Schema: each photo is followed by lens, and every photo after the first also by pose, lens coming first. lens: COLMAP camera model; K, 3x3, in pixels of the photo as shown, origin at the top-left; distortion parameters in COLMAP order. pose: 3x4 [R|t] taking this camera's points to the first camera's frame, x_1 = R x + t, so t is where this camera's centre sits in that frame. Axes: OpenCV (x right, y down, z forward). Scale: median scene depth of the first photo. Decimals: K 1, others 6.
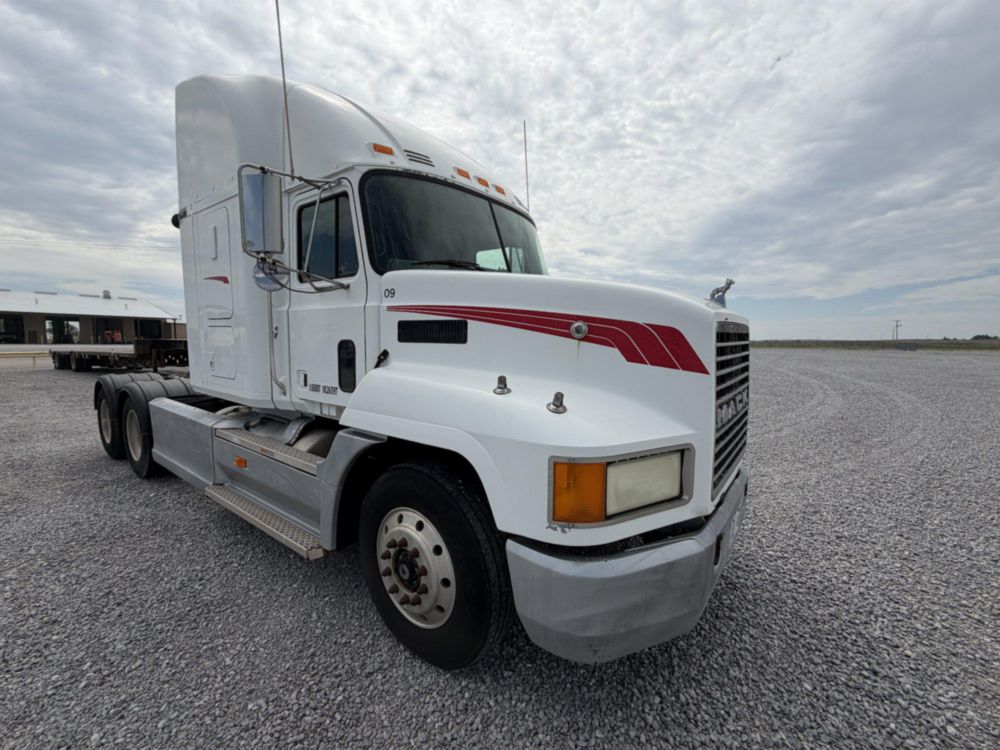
lens RADIAL K [[429.0, 0, 500.0], [0, 429.0, 375.0], [0, 0, 1]] dist [0.000041, -0.000096]
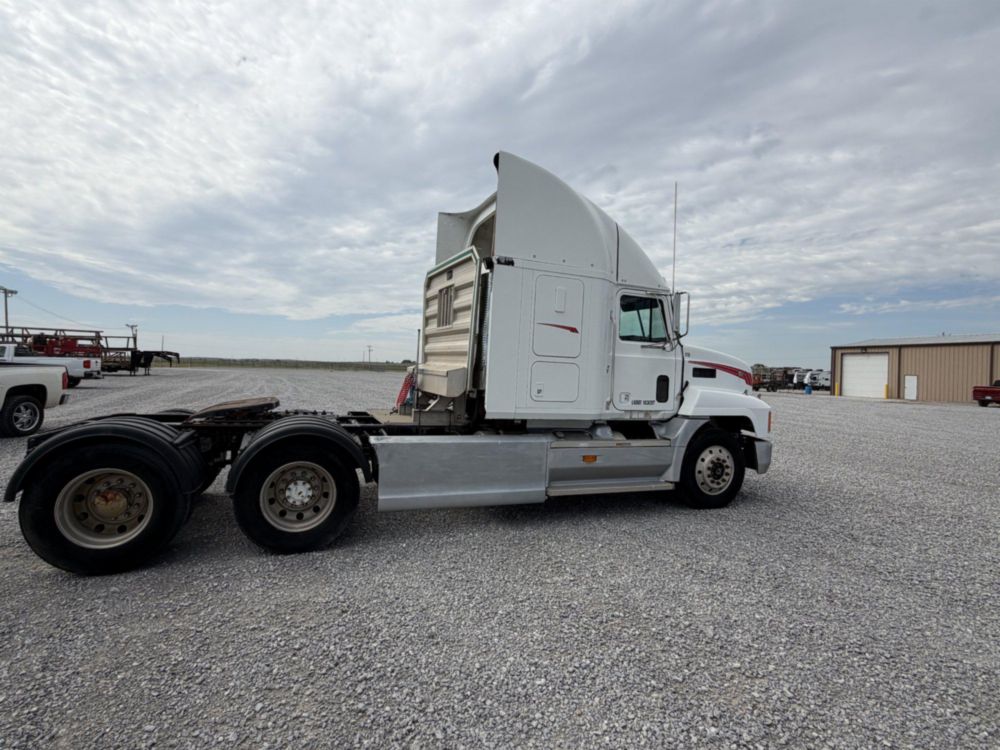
lens RADIAL K [[501.9, 0, 500.0], [0, 501.9, 375.0], [0, 0, 1]] dist [-0.001329, 0.000894]
pose [[0.499715, 0.000974, 0.866190, -2.385997], [0.039090, 0.998955, -0.023675, -0.051770], [-0.865308, 0.045690, 0.499154, 0.443468]]
